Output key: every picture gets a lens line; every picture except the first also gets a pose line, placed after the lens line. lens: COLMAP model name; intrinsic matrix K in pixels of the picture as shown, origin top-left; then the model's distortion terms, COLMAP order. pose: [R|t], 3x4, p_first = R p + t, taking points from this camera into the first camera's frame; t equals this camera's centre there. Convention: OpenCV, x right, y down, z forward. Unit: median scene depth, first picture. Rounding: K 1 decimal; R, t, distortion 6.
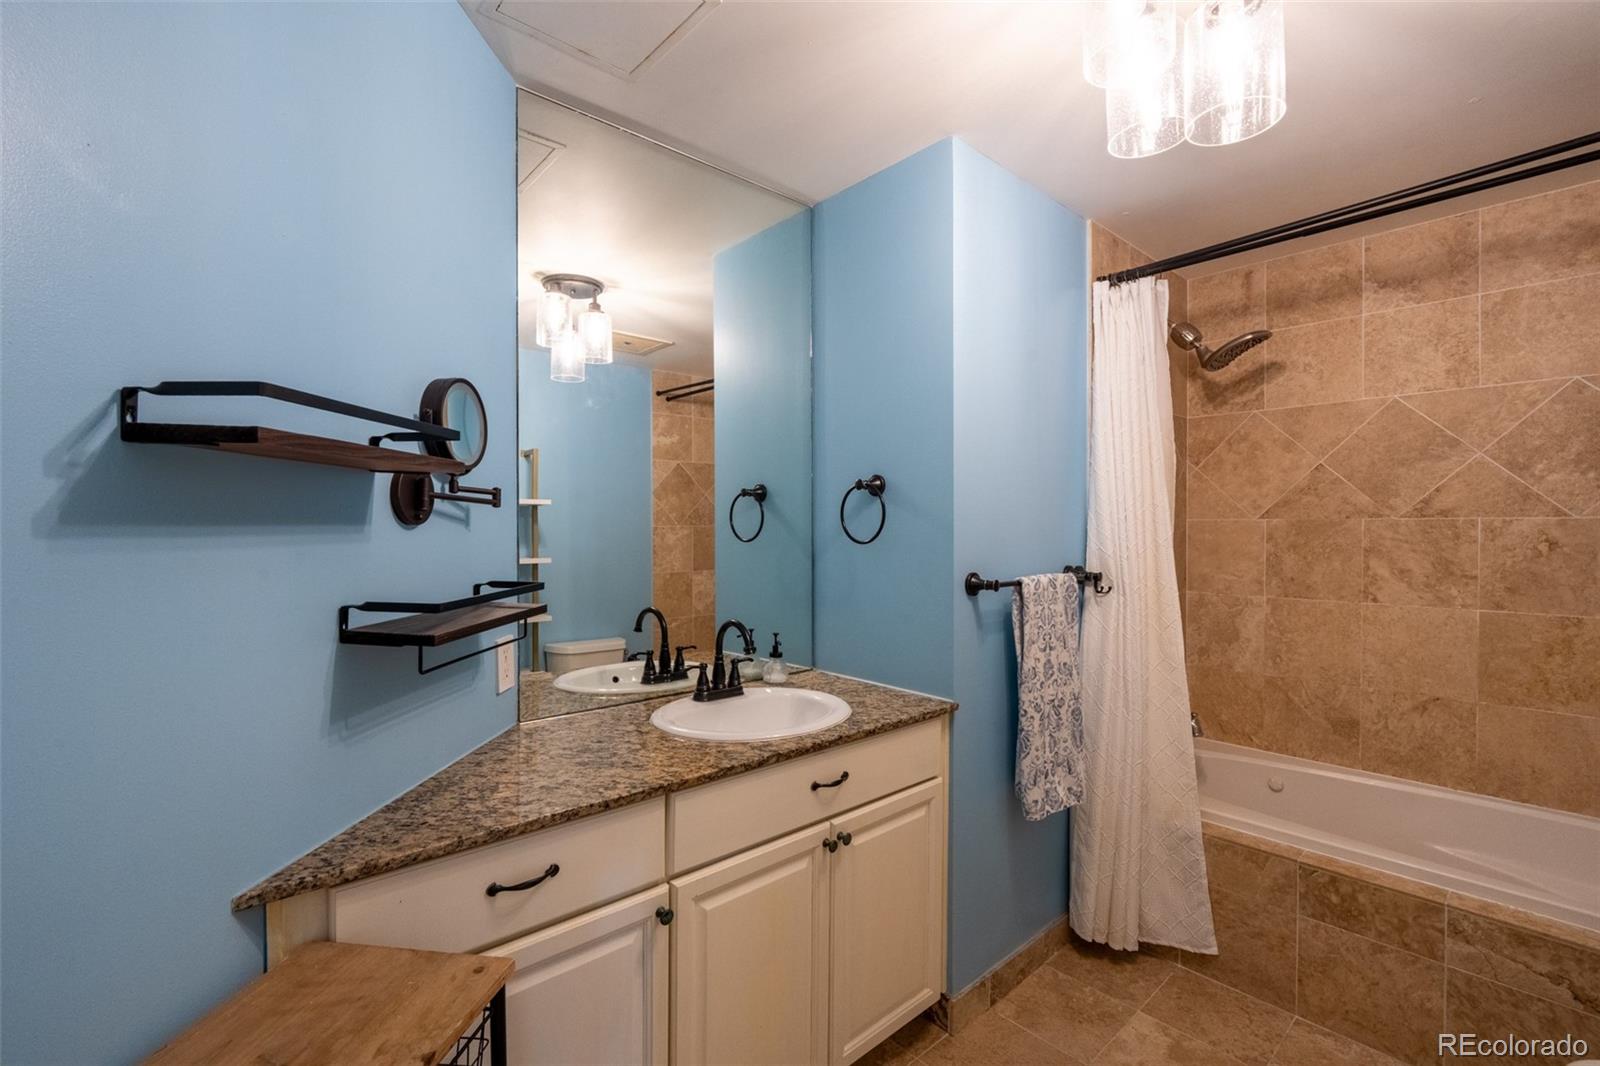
lens RADIAL K [[703.7, 0, 788.5], [0, 703.7, 531.5], [0, 0, 1]] dist [-0.013536, 0.003399]
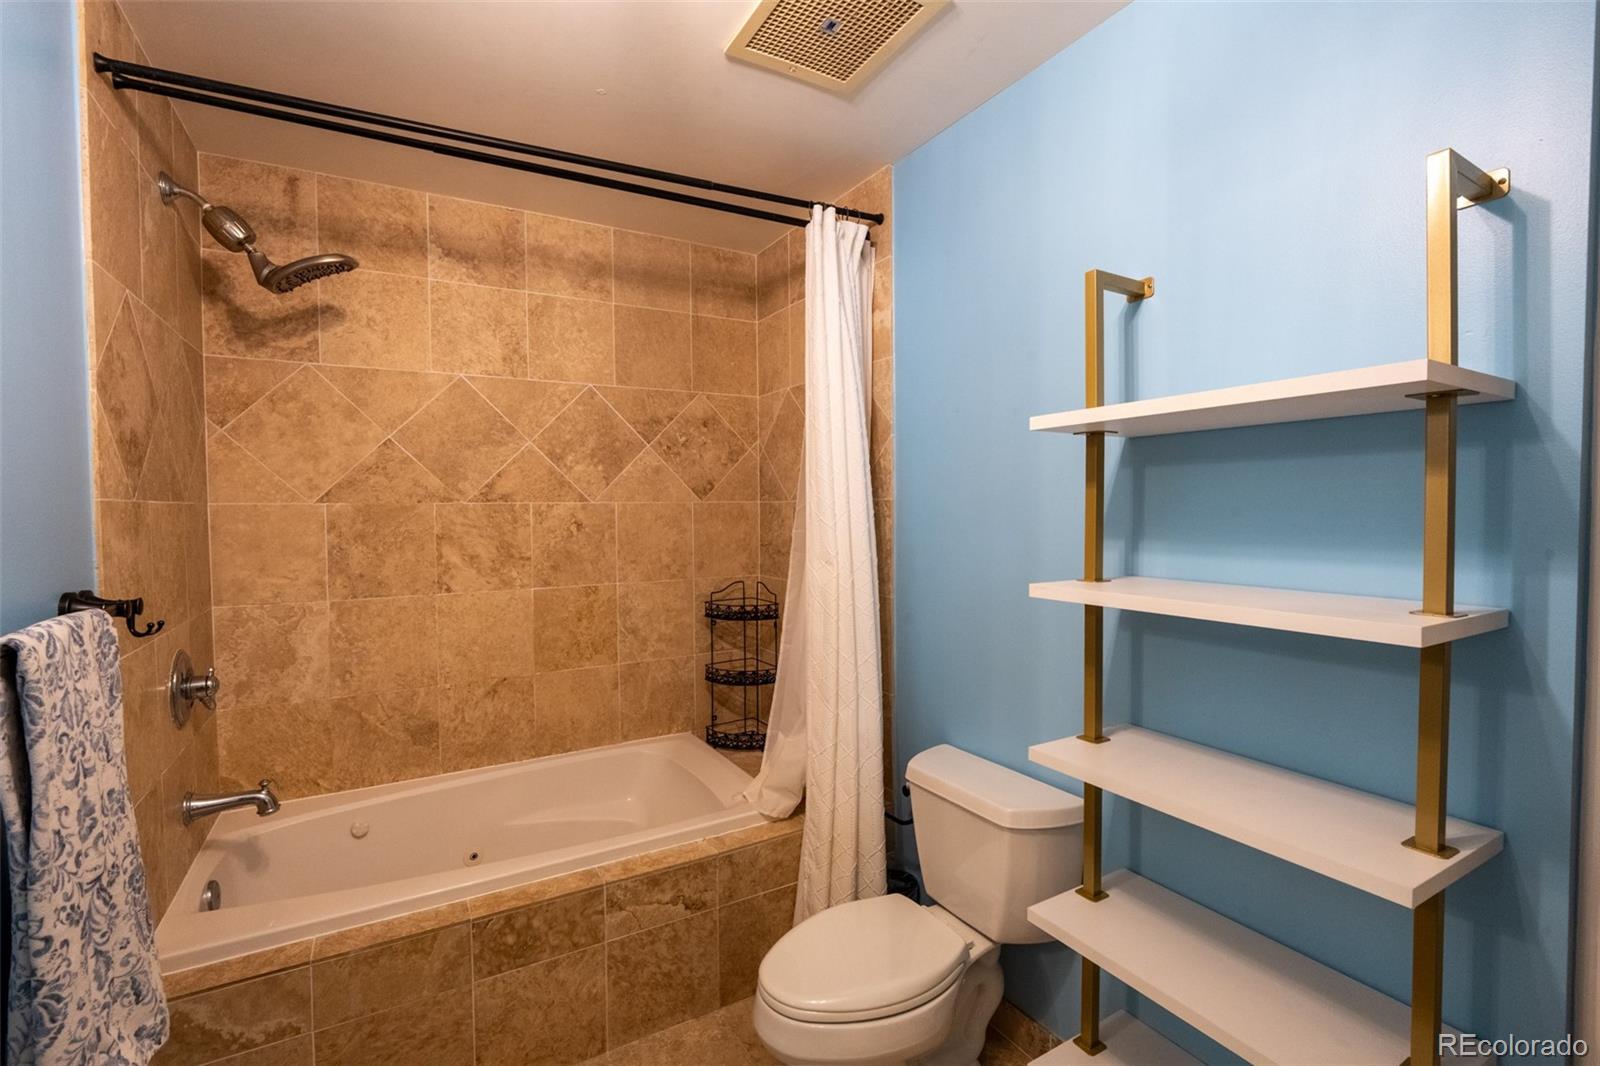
lens RADIAL K [[703.7, 0, 788.5], [0, 703.7, 531.5], [0, 0, 1]] dist [-0.013536, 0.003399]
pose [[0.199348, -0.034442, 0.979323, 0.011719], [0.014556, 0.999376, 0.032184, -0.003969], [-0.979821, 0.007840, 0.199725, 0.373374]]
